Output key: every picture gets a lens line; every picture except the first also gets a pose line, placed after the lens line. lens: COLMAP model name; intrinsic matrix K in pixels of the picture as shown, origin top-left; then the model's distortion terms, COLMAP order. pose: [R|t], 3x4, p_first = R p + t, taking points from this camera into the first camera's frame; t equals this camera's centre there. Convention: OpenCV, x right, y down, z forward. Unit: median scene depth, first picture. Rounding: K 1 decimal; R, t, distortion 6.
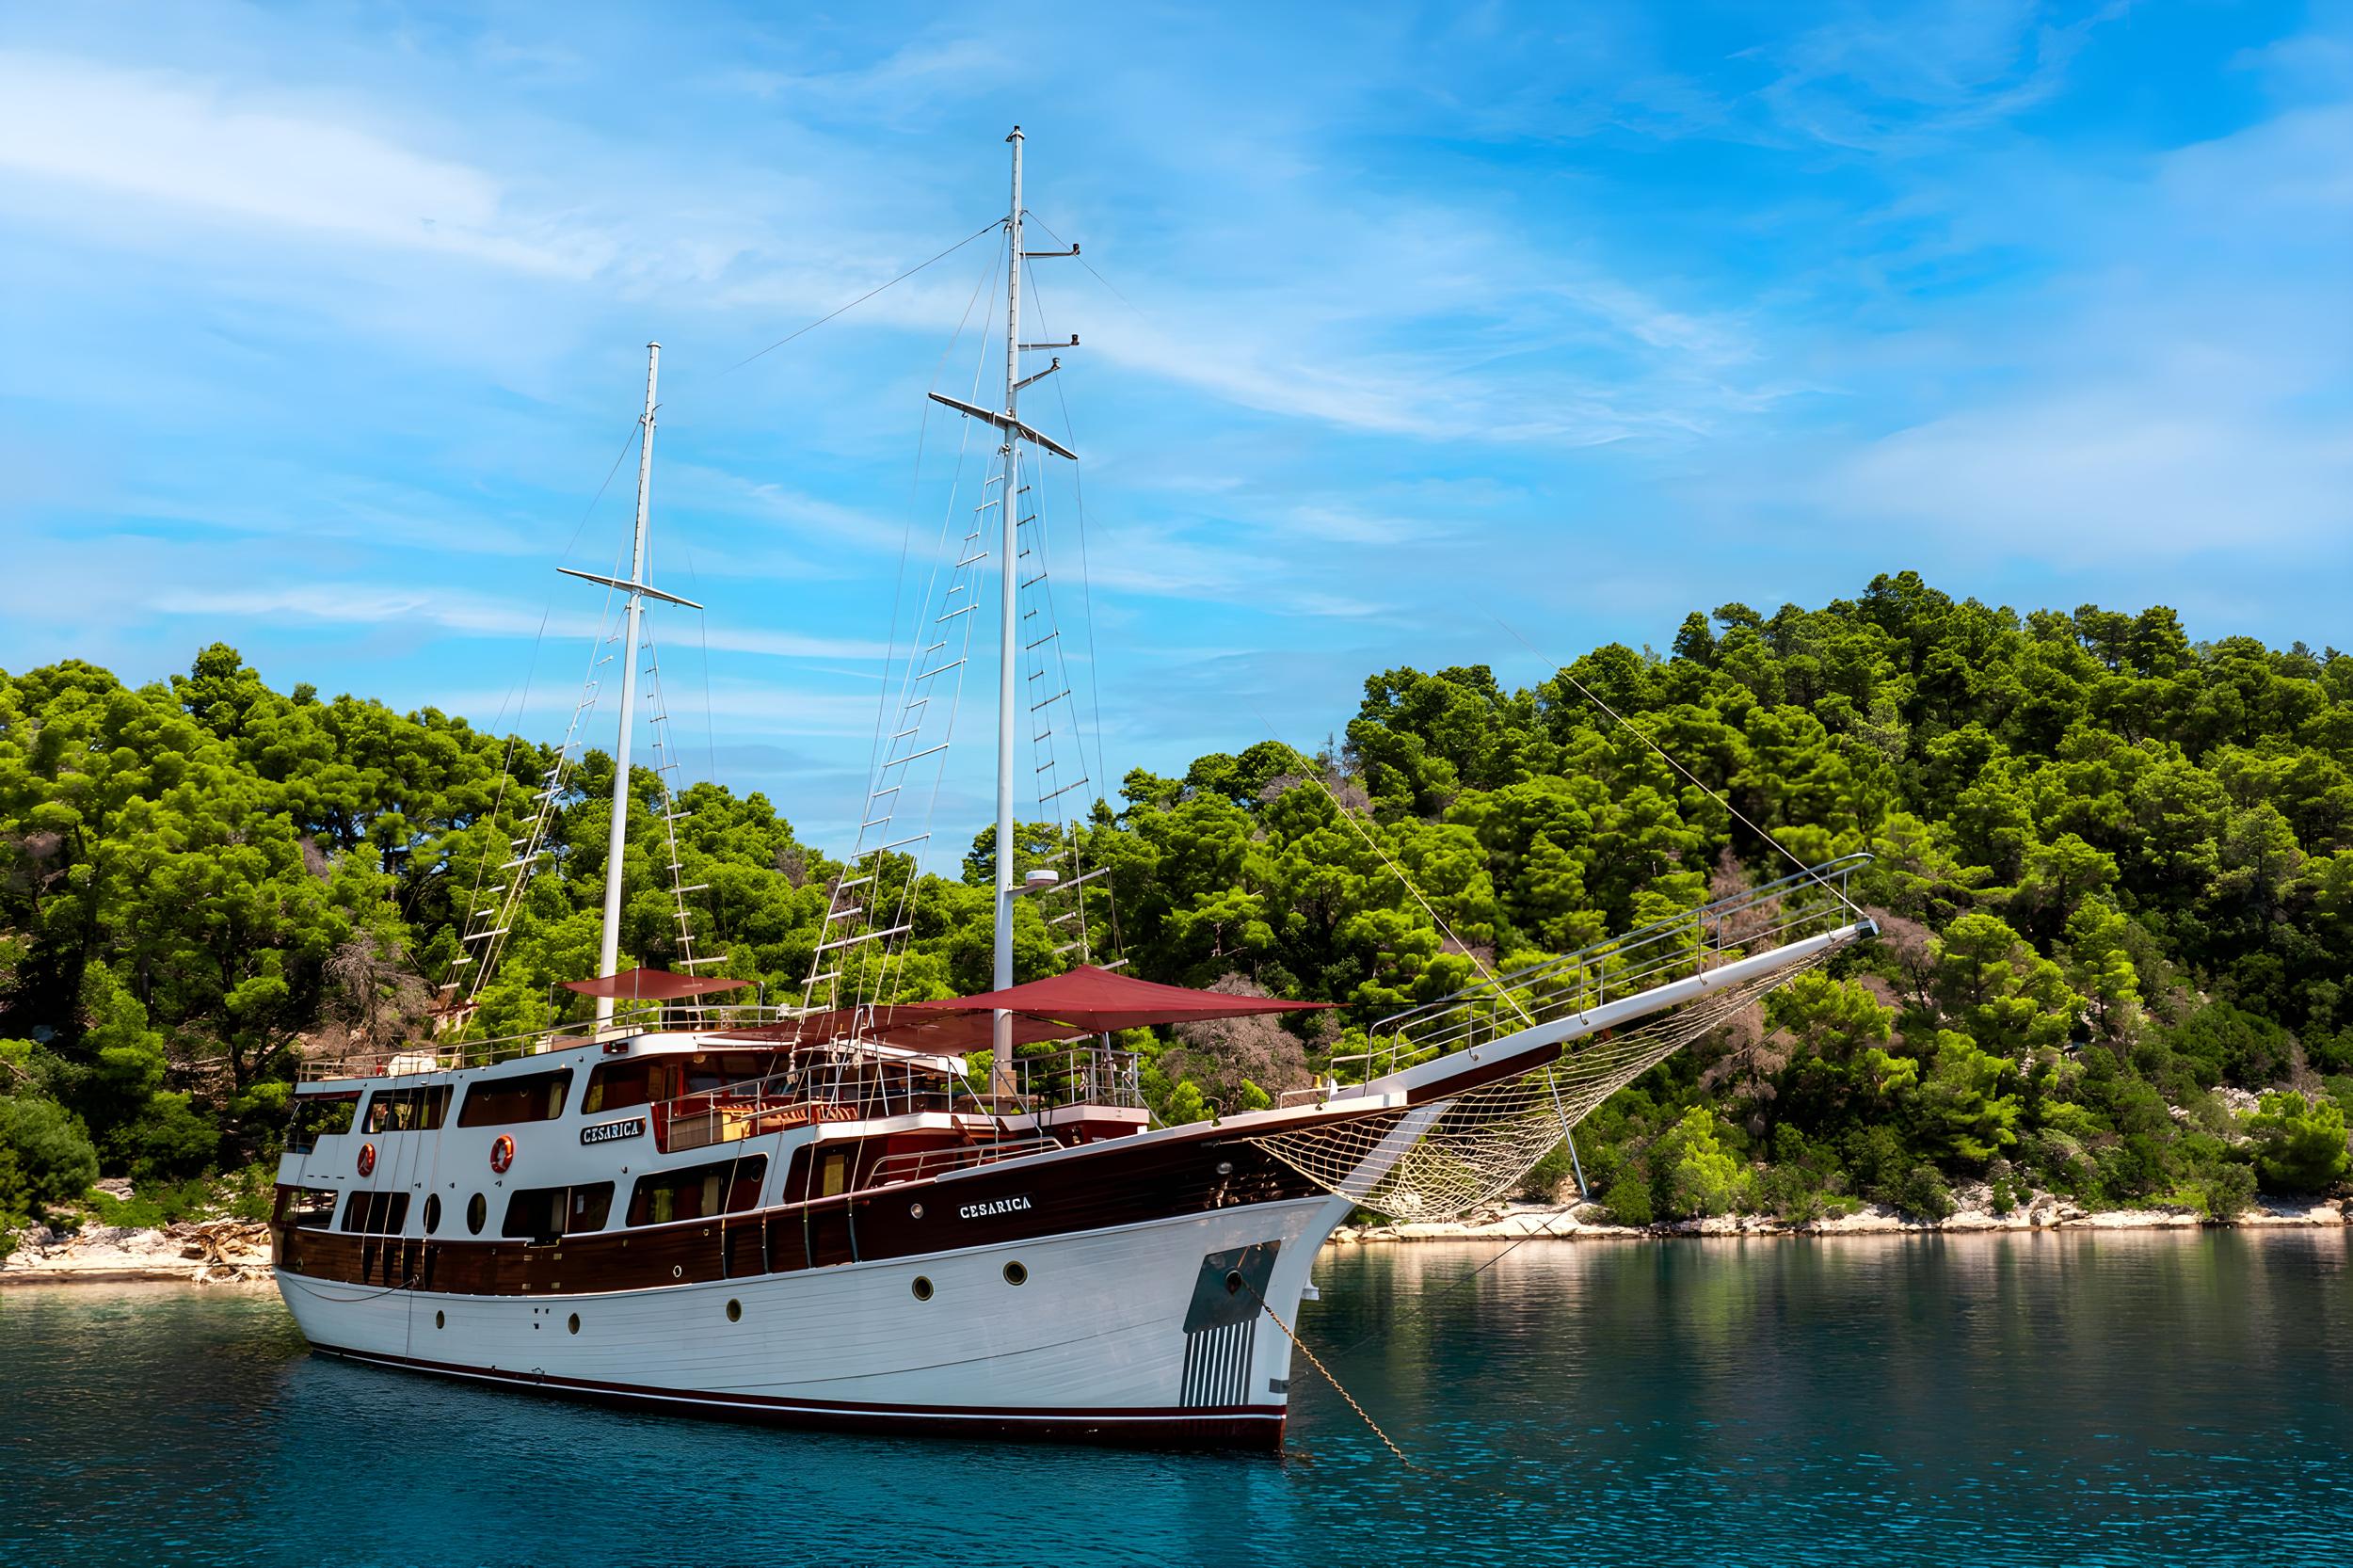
lens RADIAL K [[1805.2, 0, 1176.5], [0, 1805.2, 784.0], [0, 0, 1]] dist [-0.042365, 0.001028]
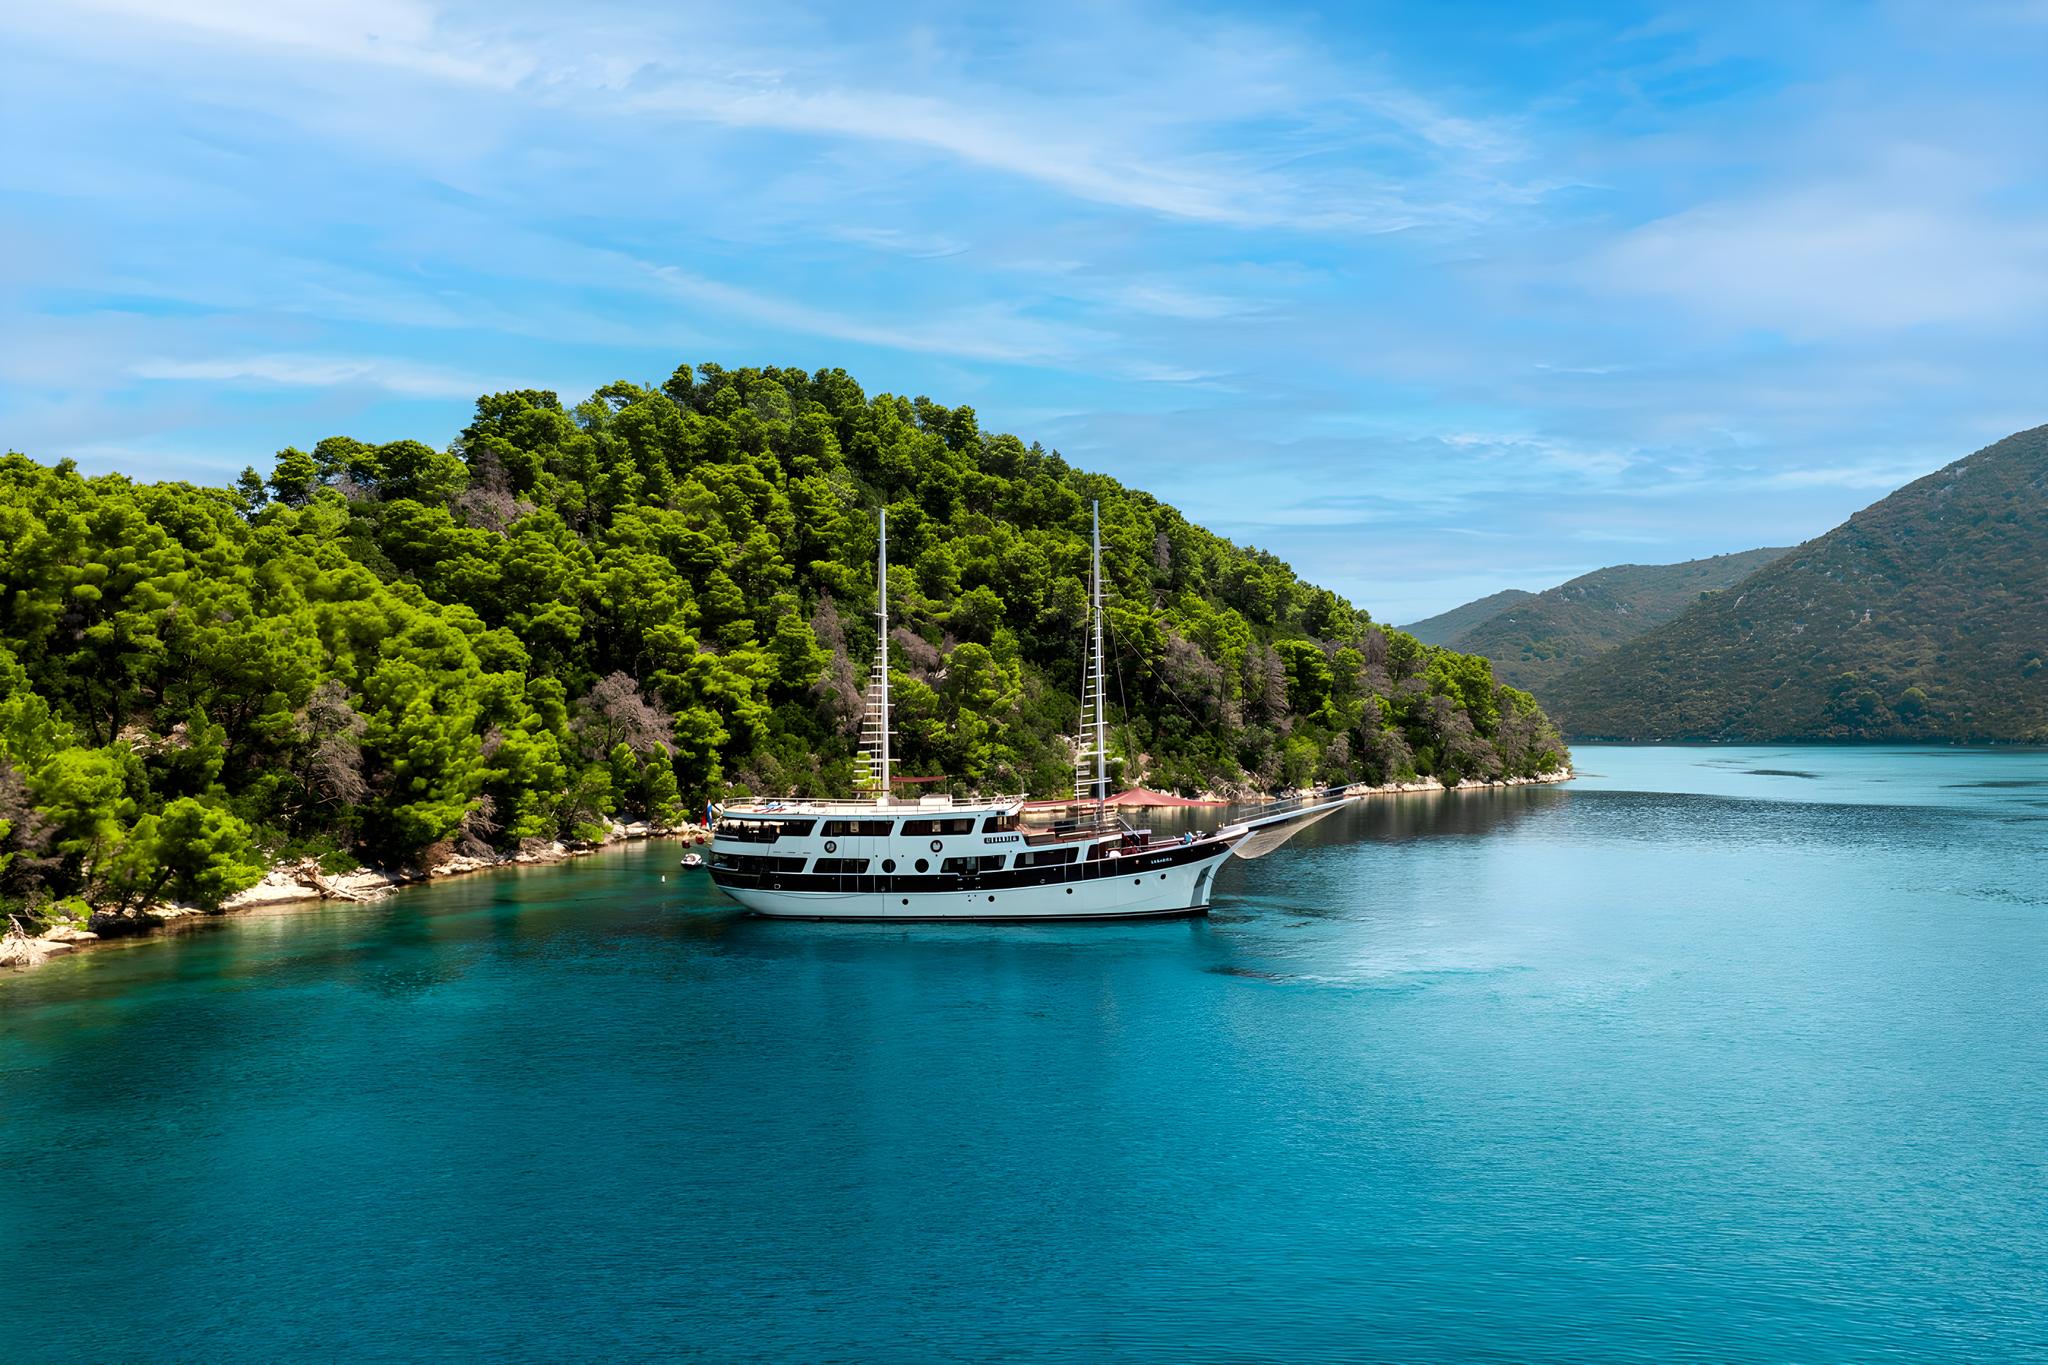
lens RADIAL K [[1571.3, 0, 1024.0], [0, 1571.3, 682.5], [0, 0, 1]] dist [-0.042365, 0.001028]
pose [[0.784399, 0.019532, 0.619949, -0.414248], [-0.134584, 0.981052, 0.139374, -0.096773], [-0.605480, -0.192760, 0.772164, -0.228941]]
